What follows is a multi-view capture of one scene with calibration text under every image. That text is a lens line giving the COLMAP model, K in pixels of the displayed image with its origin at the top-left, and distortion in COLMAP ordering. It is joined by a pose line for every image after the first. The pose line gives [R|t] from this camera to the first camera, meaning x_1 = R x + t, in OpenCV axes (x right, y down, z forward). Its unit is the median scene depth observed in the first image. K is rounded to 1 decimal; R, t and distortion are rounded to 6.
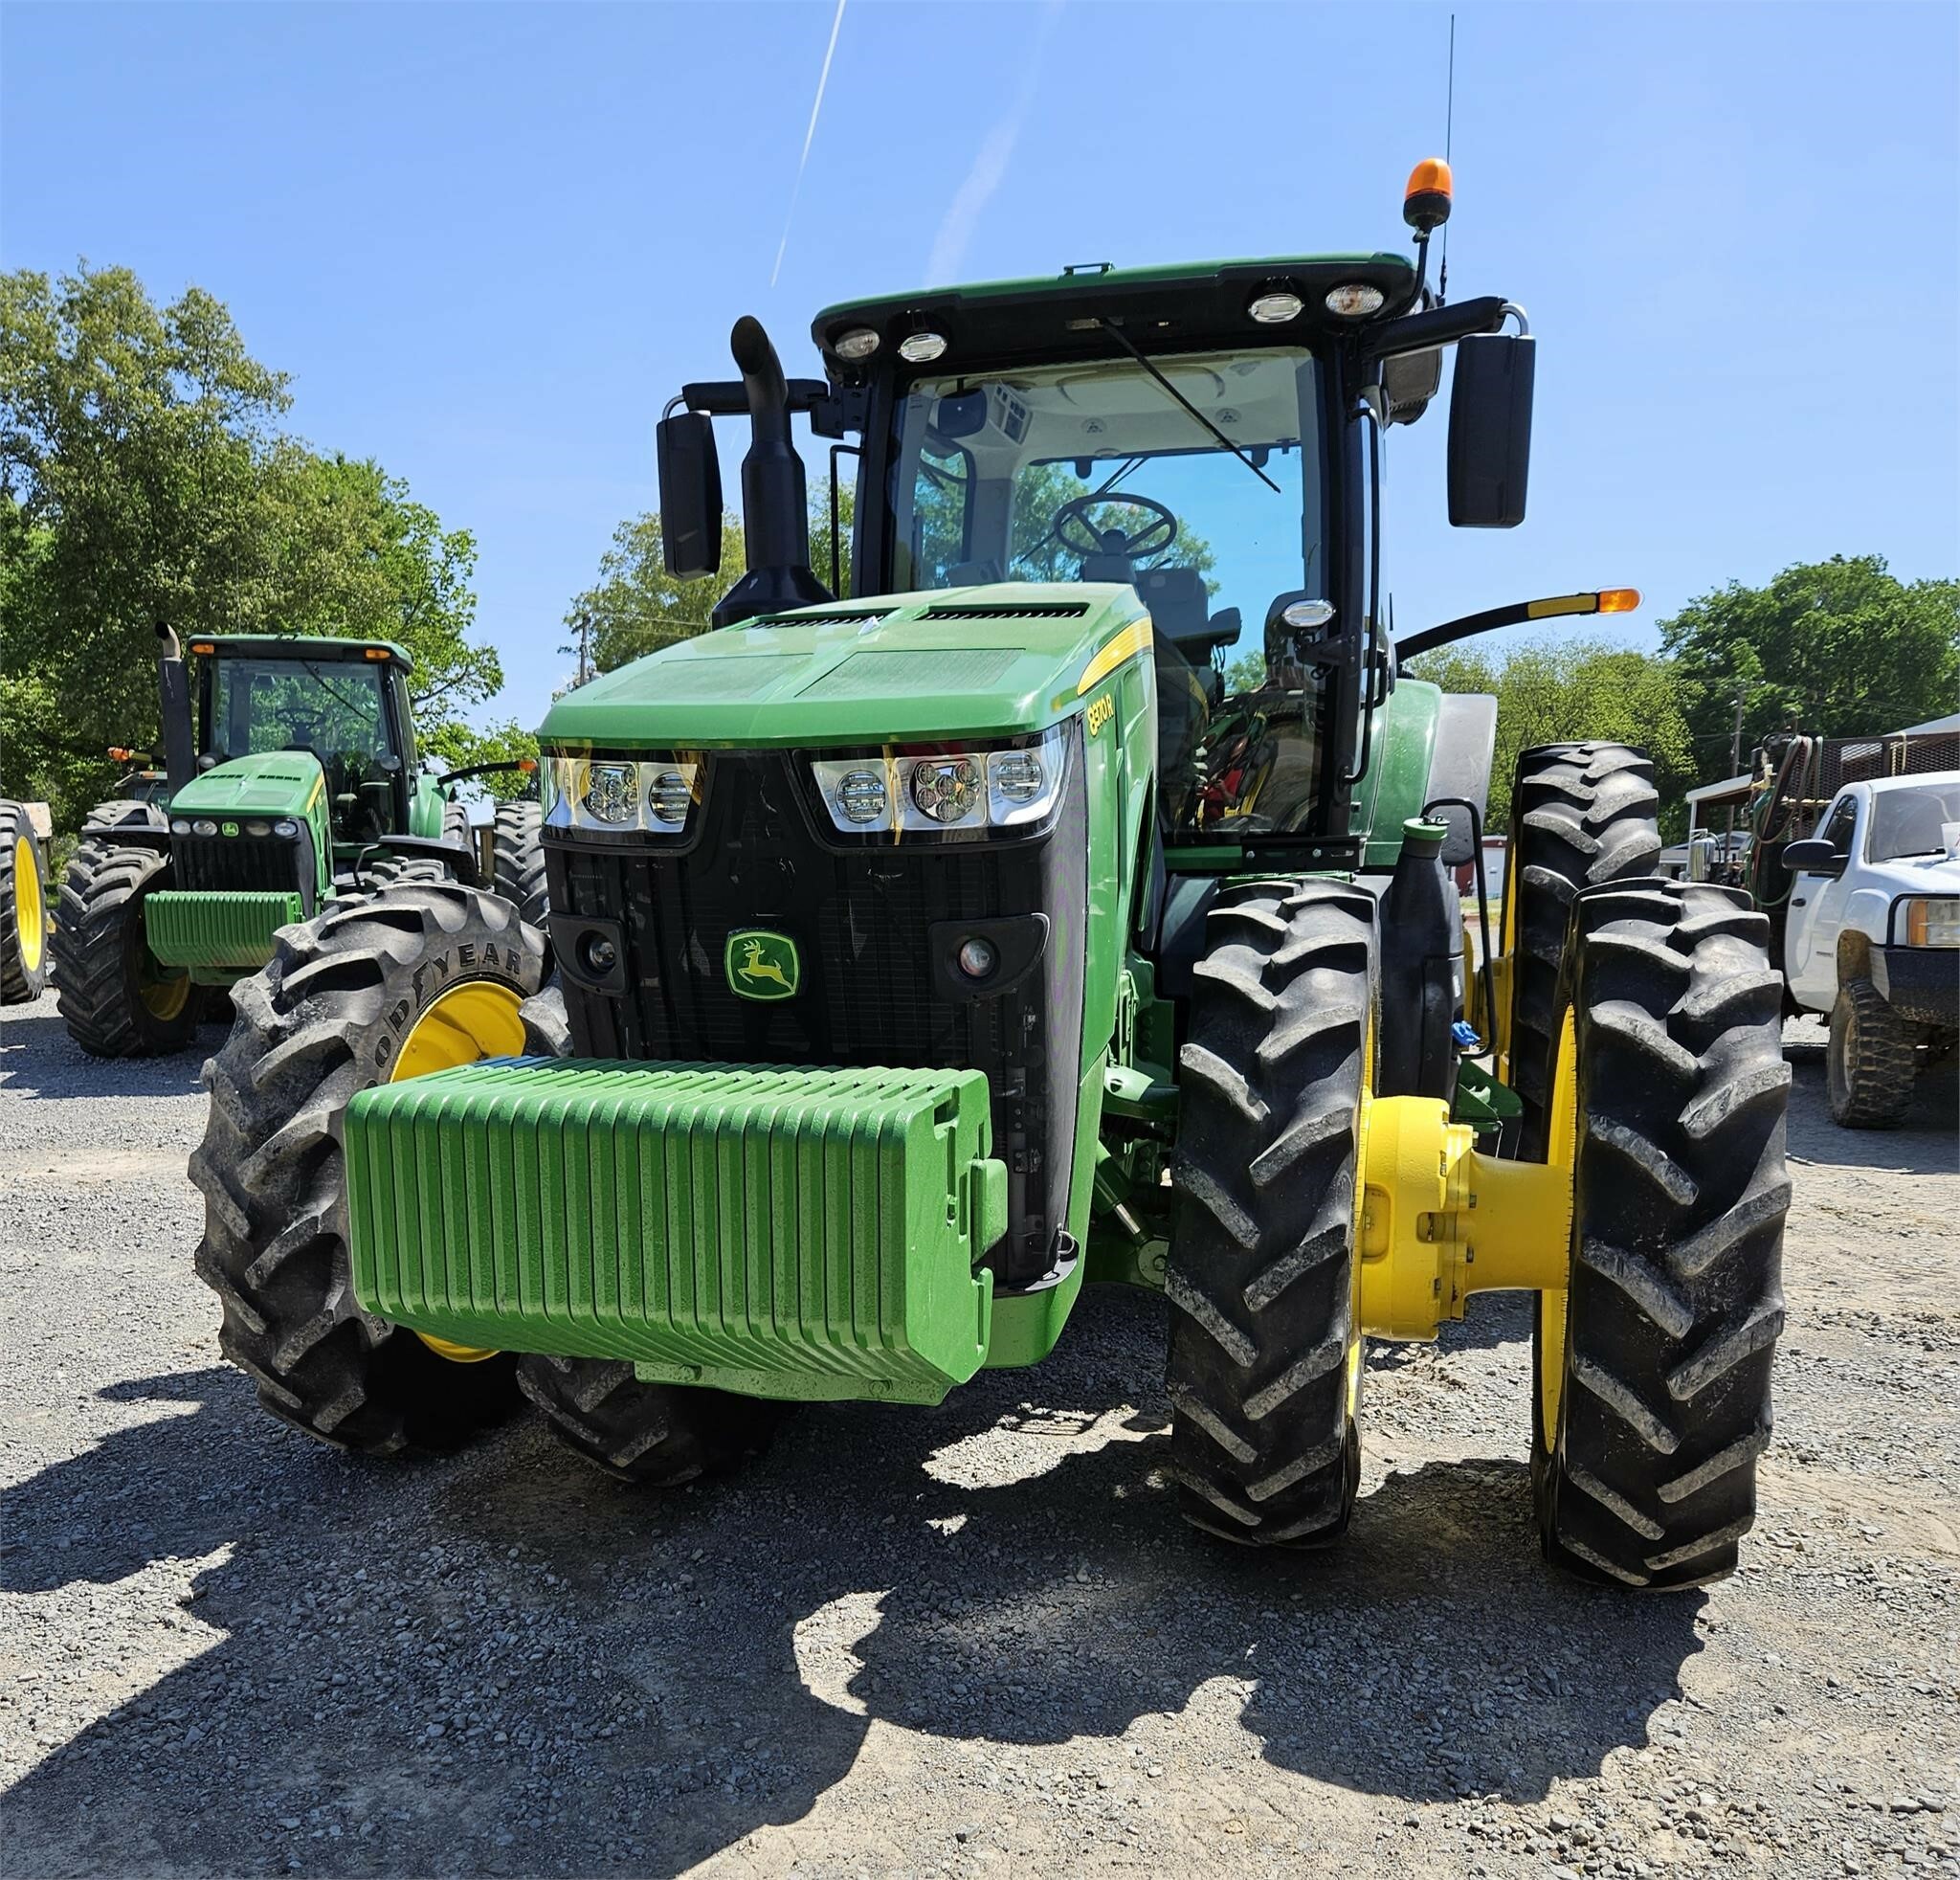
lens RADIAL K [[1696.3, 0, 965.5], [0, 1696.3, 1168.0], [0, 0, 1]] dist [0.053300, -0.026253]
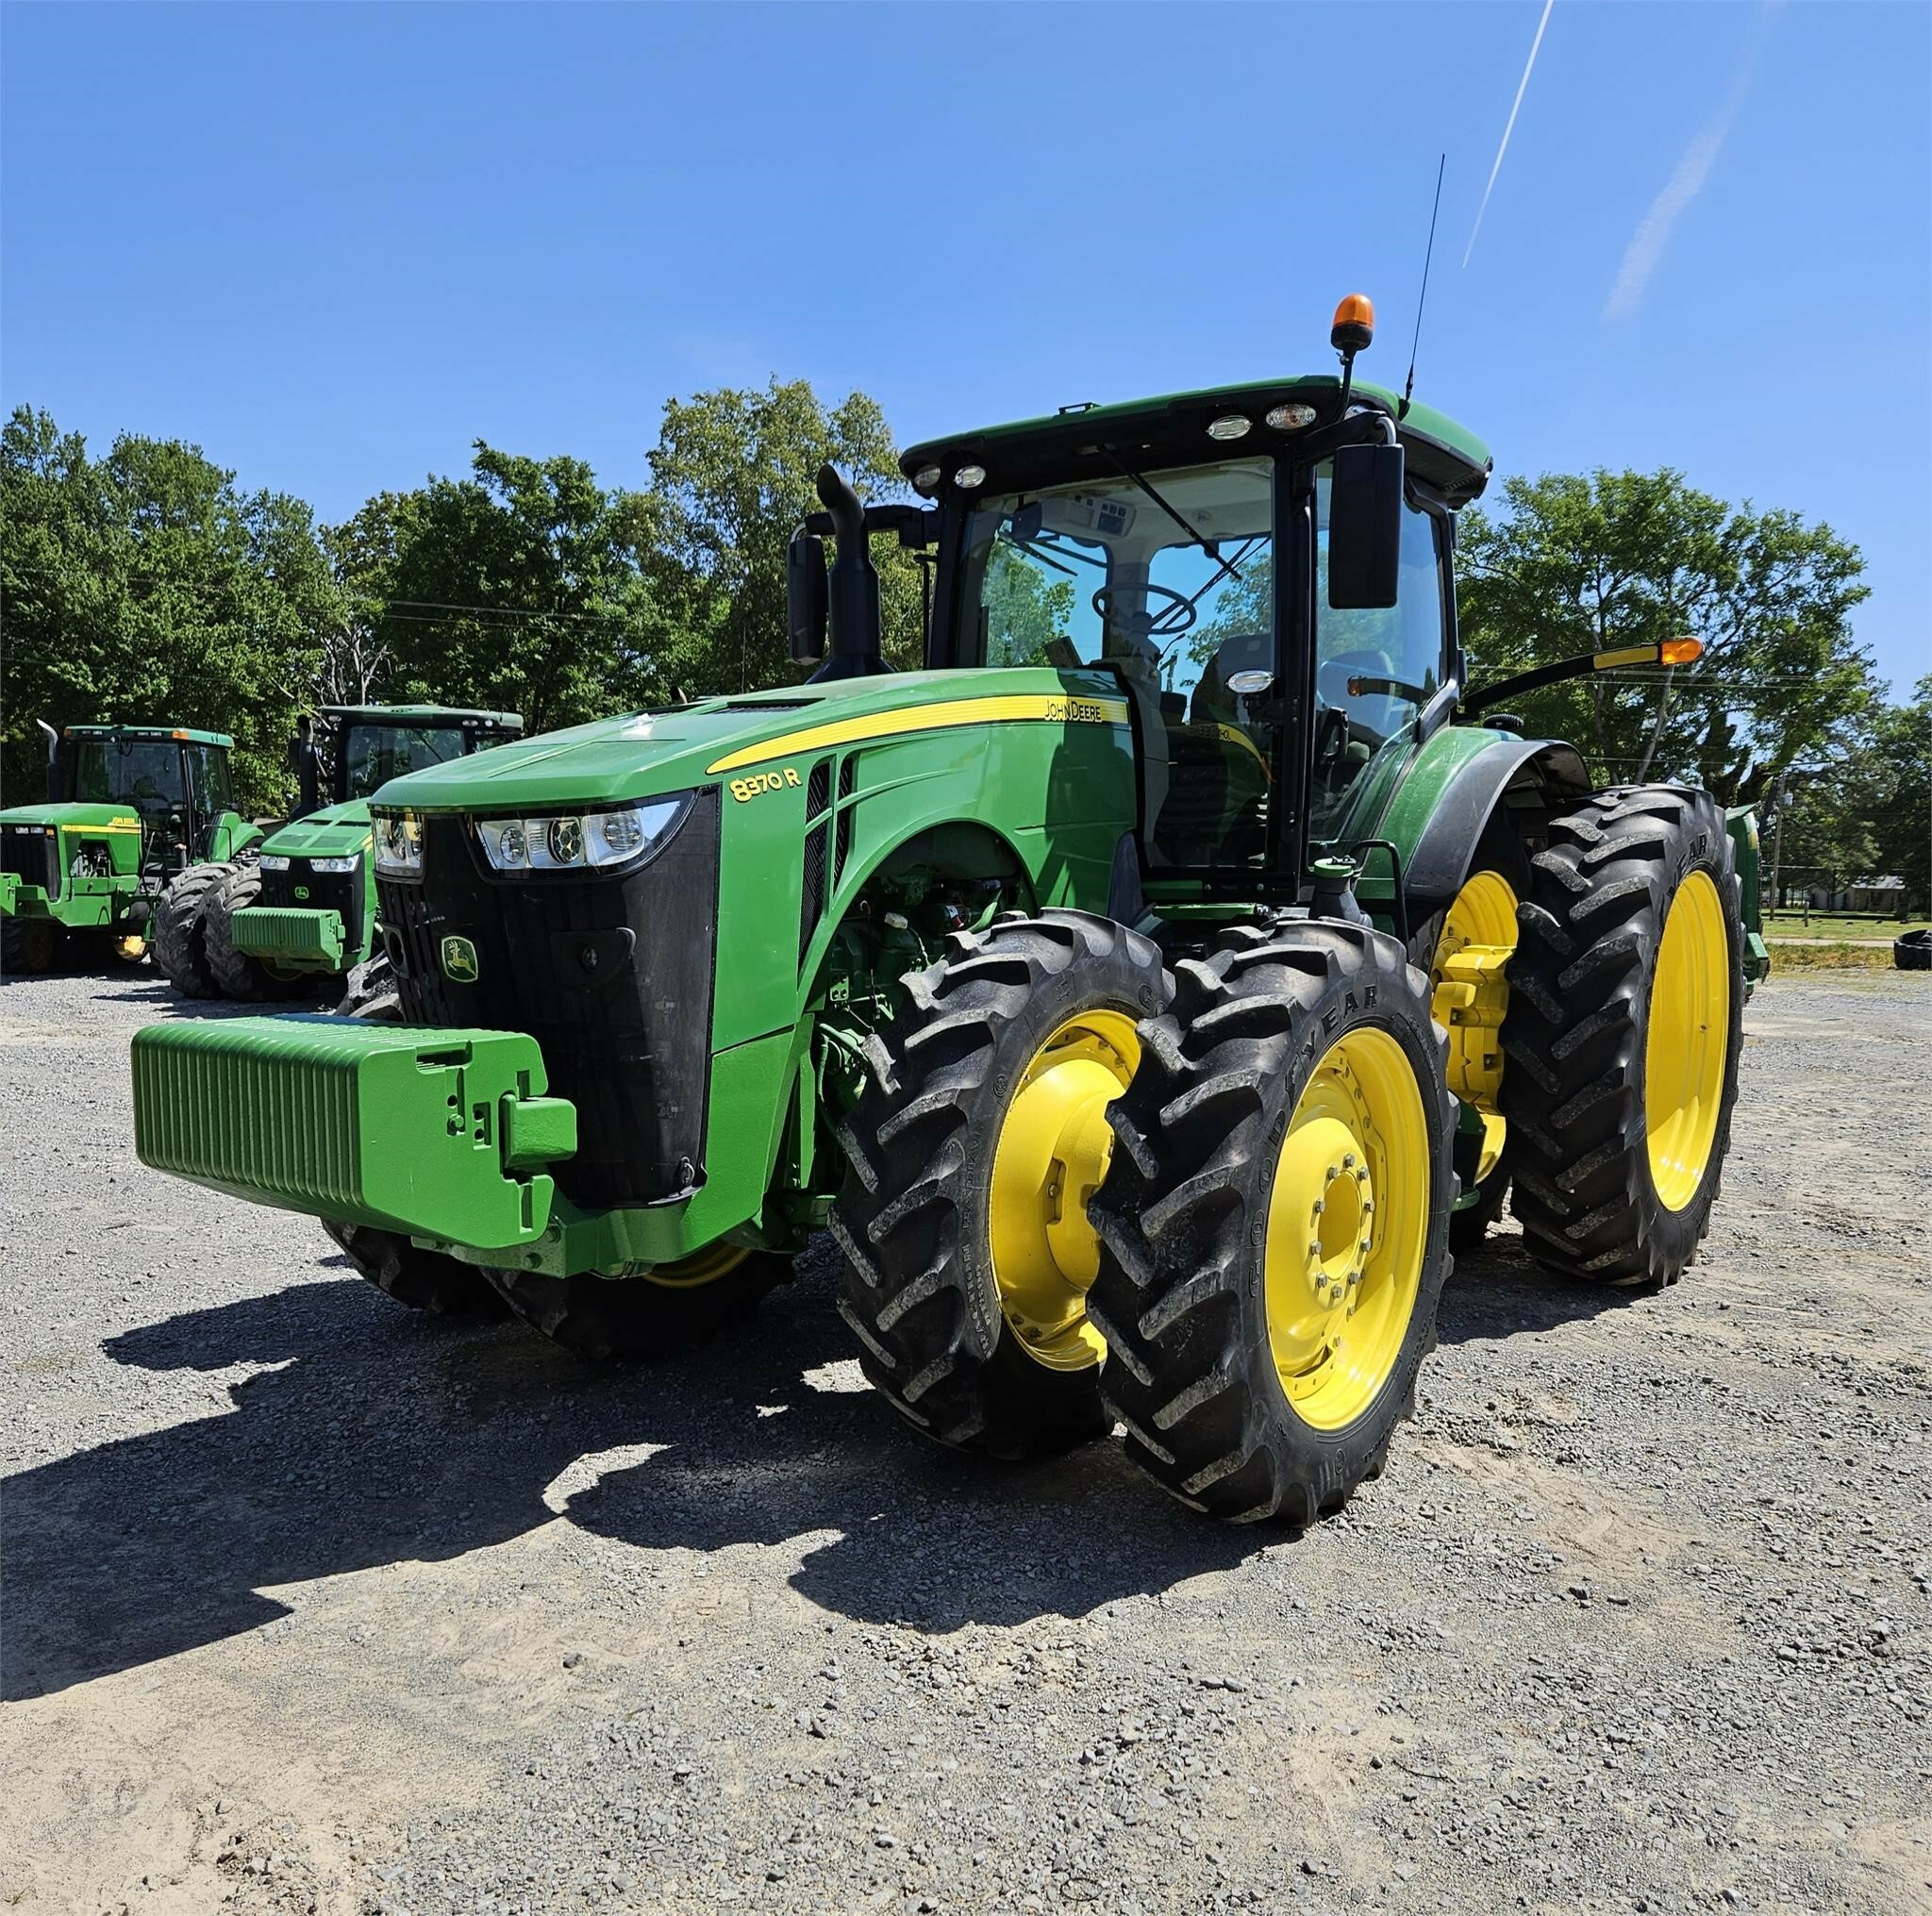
lens RADIAL K [[1718.7, 0, 972.7], [0, 1718.7, 1064.3], [0, 0, 1]] dist [0.059155, -0.022172]
pose [[0.934114, 0.051566, -0.353232, 0.604902], [-0.077641, 0.995172, -0.060042, 0.020064], [0.348430, 0.083511, 0.933607, -0.166734]]
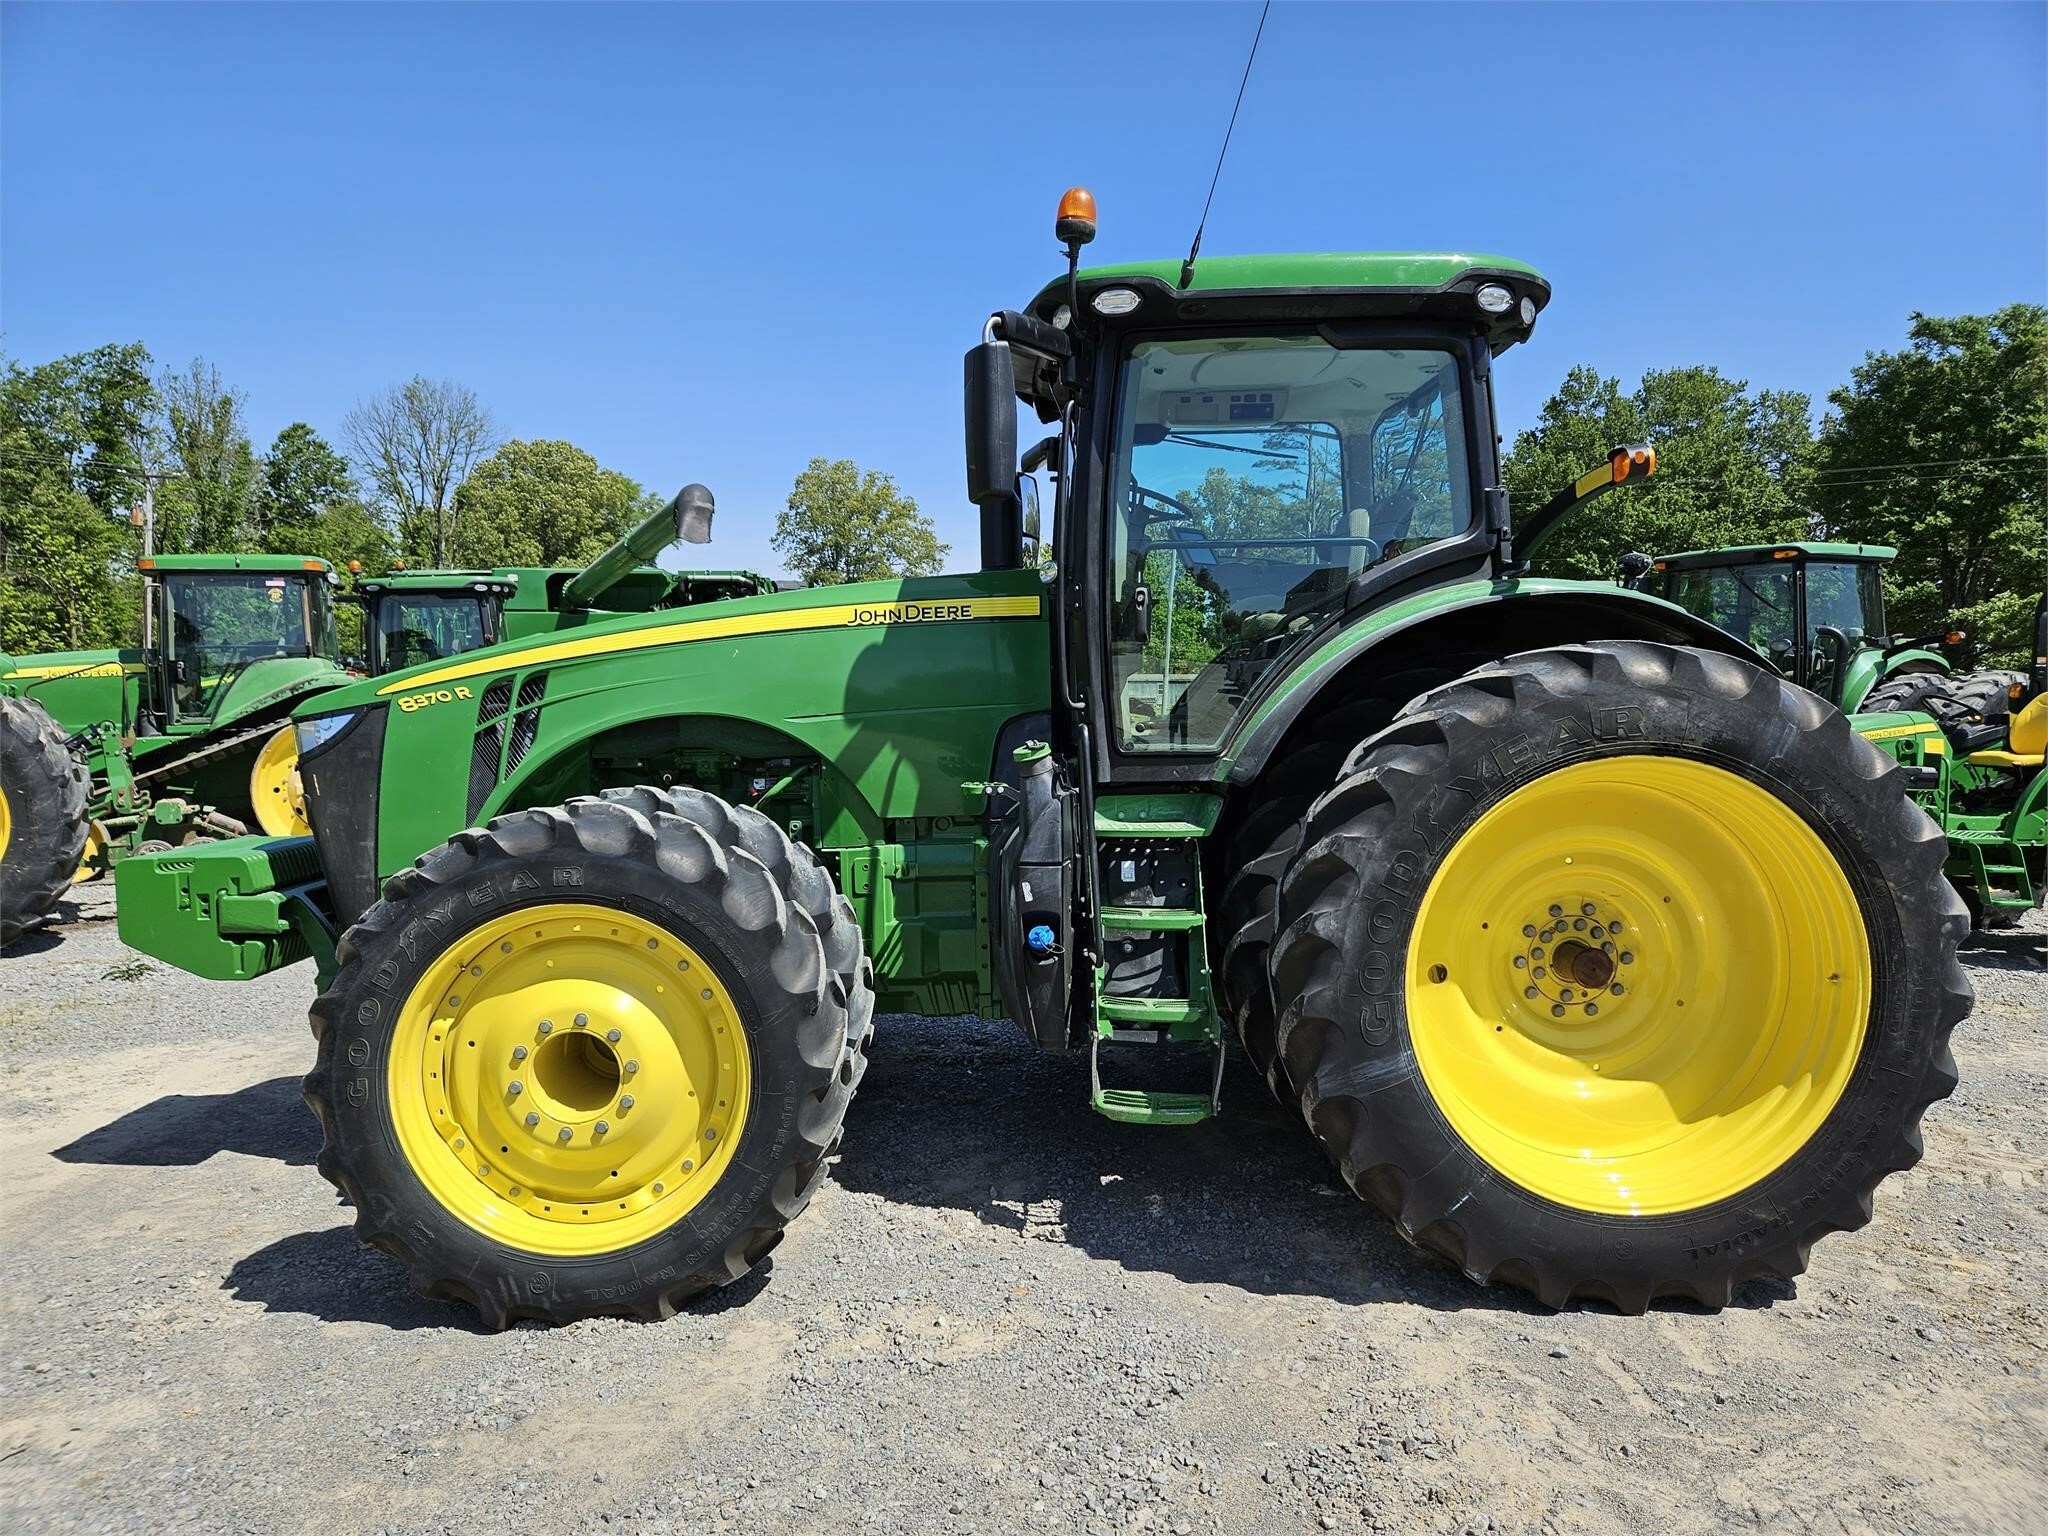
lens RADIAL K [[1400.1, 0, 1027.0], [0, 1400.1, 769.0], [0, 0, 1]] dist [0.047438, -0.028146]
pose [[0.284993, 0.045661, -0.957442, 1.551367], [-0.171228, 0.985223, -0.003982, -0.247206], [0.943112, 0.165075, 0.288600, 0.988435]]
